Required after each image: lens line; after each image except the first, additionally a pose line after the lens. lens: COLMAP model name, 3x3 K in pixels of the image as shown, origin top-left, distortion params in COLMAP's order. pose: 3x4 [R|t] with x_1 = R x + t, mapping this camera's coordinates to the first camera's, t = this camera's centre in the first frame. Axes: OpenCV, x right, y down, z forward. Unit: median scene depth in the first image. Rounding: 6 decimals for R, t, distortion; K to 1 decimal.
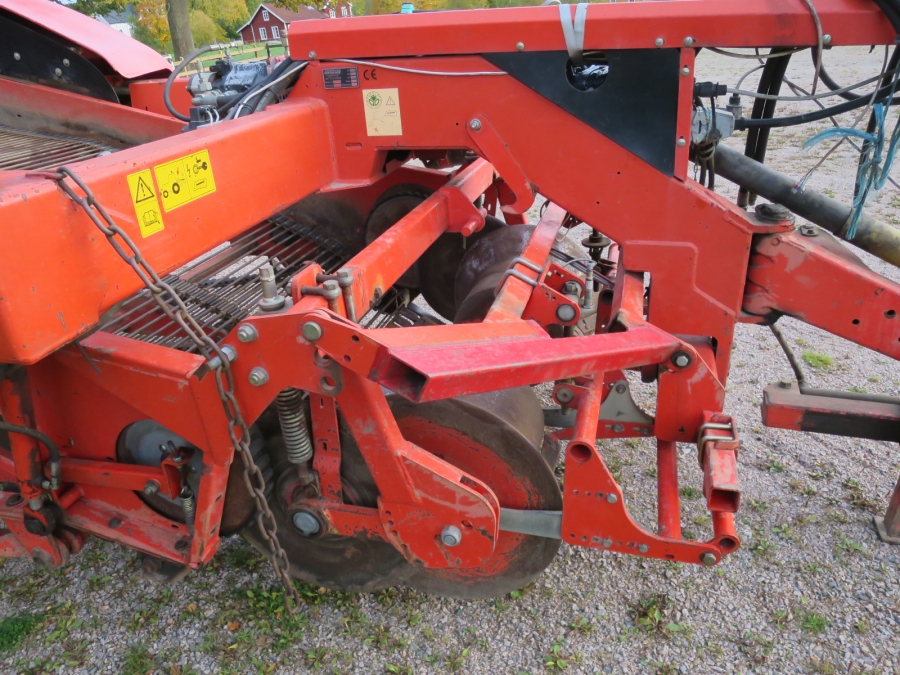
lens RADIAL K [[648.6, 0, 451.3], [0, 648.6, 338.0], [0, 0, 1]] dist [-0.050023, 0.009624]
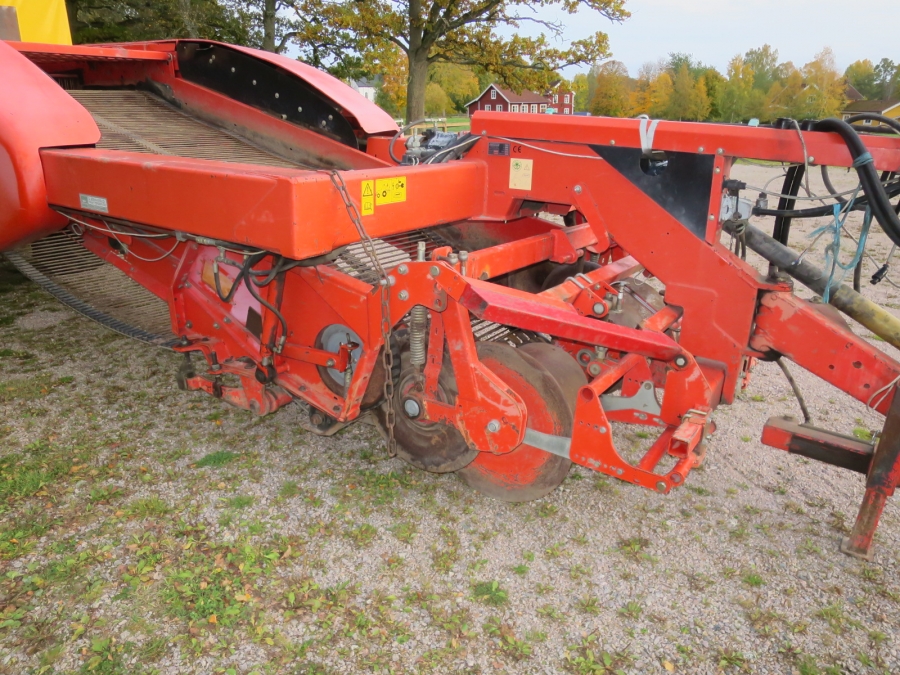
lens RADIAL K [[648.6, 0, 451.5], [0, 648.6, 336.5], [0, 0, 1]] dist [-0.050023, 0.009624]
pose [[0.946846, 0.189036, -0.260285, 0.220199], [-0.218008, 0.972054, -0.087086, 0.202242], [0.236548, 0.139201, 0.961597, -0.478214]]
